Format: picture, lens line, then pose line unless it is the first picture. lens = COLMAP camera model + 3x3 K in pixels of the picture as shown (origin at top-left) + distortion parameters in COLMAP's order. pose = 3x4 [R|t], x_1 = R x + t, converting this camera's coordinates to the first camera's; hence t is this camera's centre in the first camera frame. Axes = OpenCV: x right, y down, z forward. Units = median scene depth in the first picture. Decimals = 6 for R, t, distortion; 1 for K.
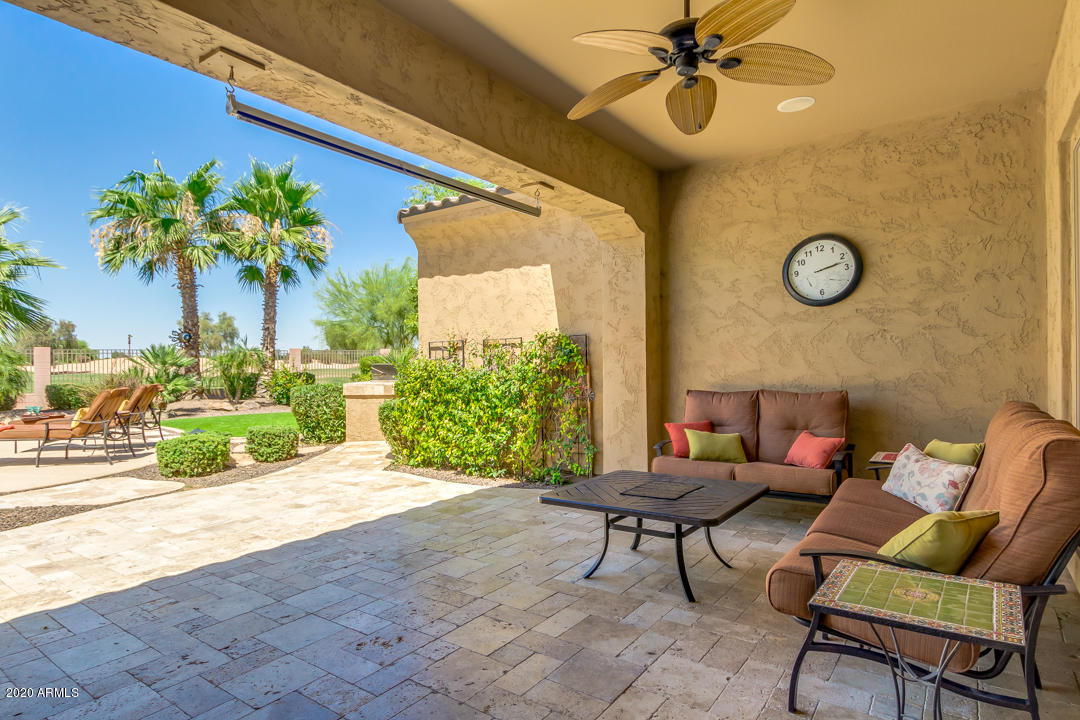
lens RADIAL K [[590.7, 0, 539.6], [0, 590.7, 360.7], [0, 0, 1]] dist [0.030733, -0.001389]
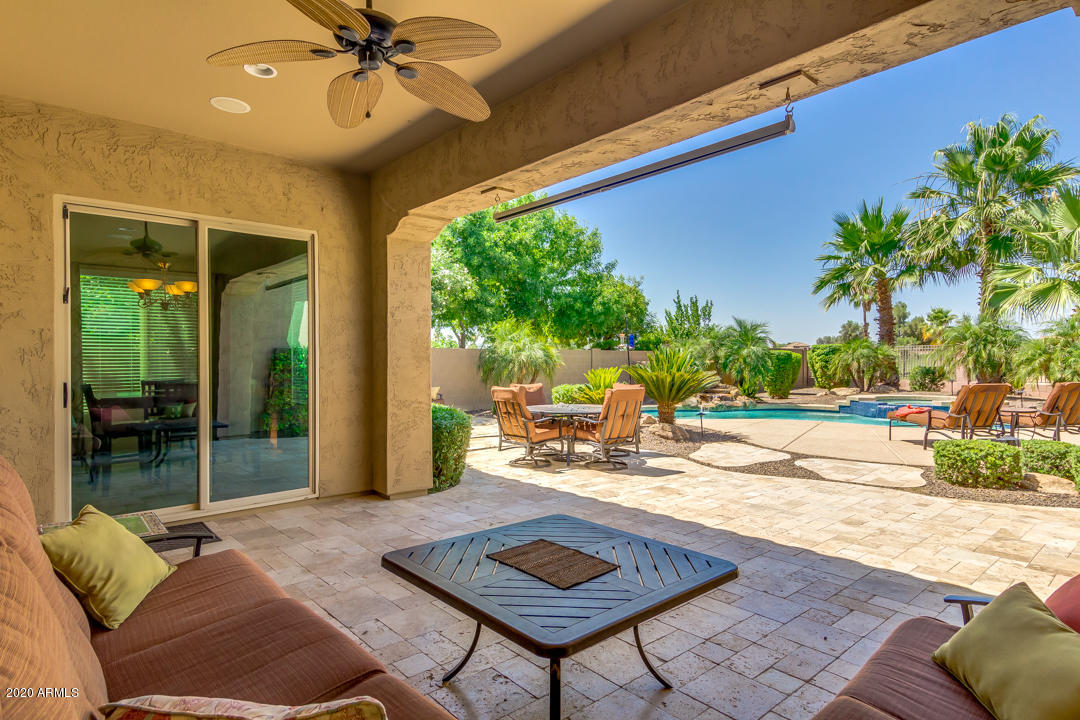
lens RADIAL K [[590.7, 0, 539.1], [0, 590.7, 360.4], [0, 0, 1]] dist [0.030733, -0.001389]
pose [[-0.227821, 0.009888, -0.973653, 0.605074], [0.011611, 0.999905, 0.007437, -0.010495], [0.973634, -0.009611, -0.227915, 0.800926]]
